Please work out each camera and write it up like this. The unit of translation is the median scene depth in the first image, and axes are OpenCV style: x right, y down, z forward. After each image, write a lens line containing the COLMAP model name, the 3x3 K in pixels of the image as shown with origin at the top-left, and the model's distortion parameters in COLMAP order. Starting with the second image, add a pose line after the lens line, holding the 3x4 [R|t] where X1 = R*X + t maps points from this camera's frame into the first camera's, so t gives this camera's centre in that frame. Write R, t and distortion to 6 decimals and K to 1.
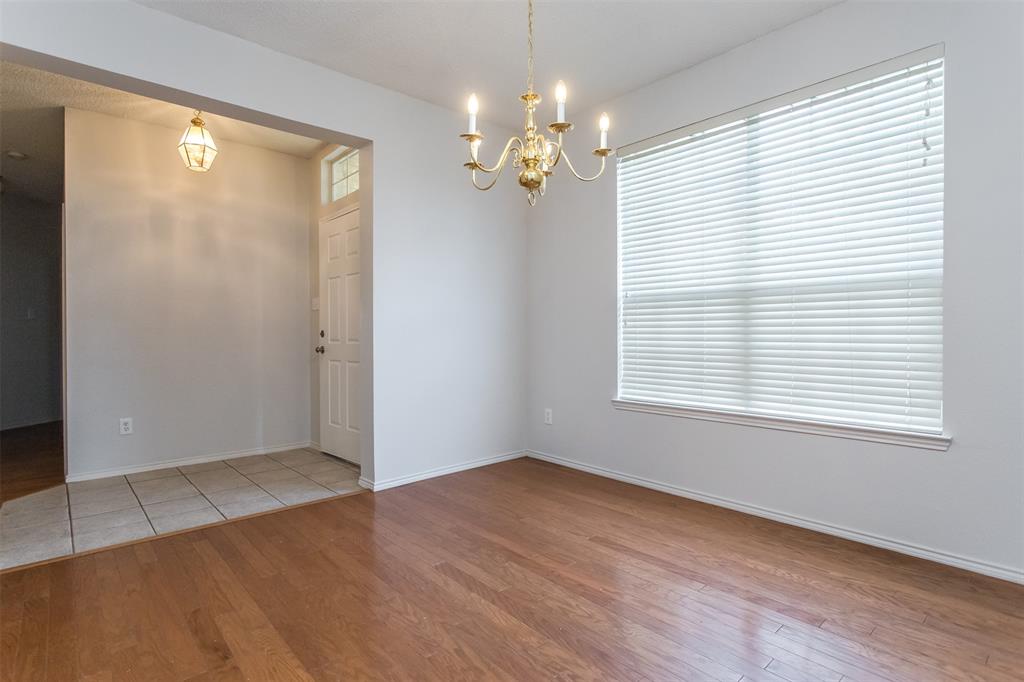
lens RADIAL K [[525.5, 0, 512.0], [0, 525.5, 341.0], [0, 0, 1]] dist [-0.005330, 0.000039]
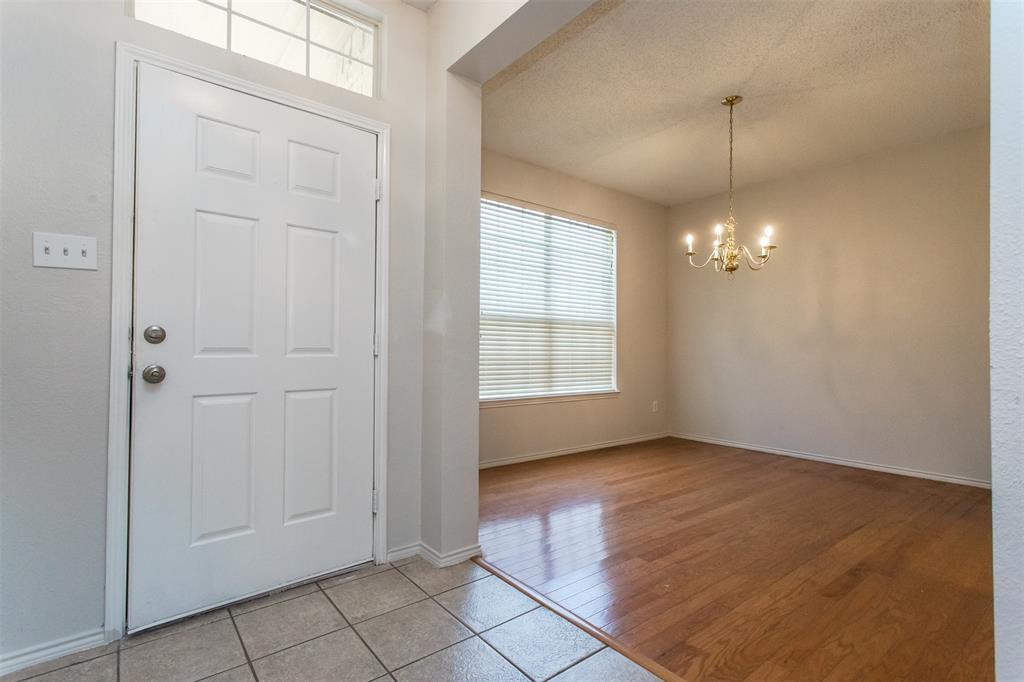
lens RADIAL K [[494.3, 0, 512.0], [0, 494.3, 341.0], [0, 0, 1]] dist [-0.001208, 0.000097]
pose [[0.049049, 0.020954, 0.998577, -1.155261], [0.006641, 0.999751, -0.021305, 0.000906], [-0.998774, 0.007676, 0.048898, 1.105526]]
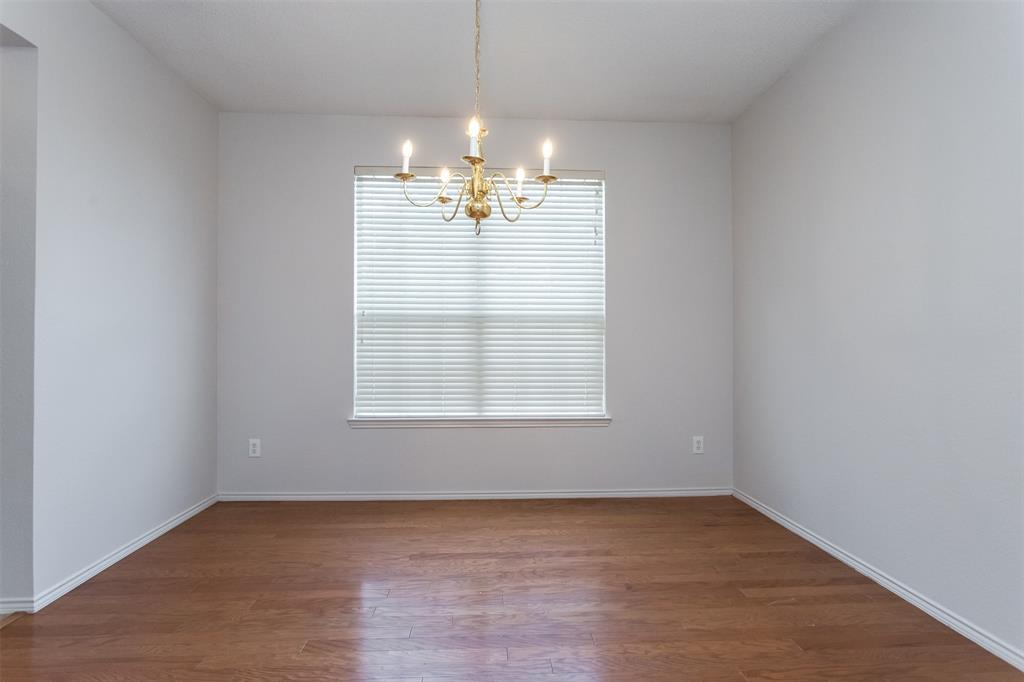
lens RADIAL K [[506.4, 0, 512.0], [0, 506.4, 341.0], [0, 0, 1]] dist [-0.005095, 0.000267]
pose [[0.614277, 0.010684, 0.789018, -0.465304], [0.006856, 0.999798, -0.018876, -0.018018], [-0.789061, 0.017004, 0.614080, 0.229174]]
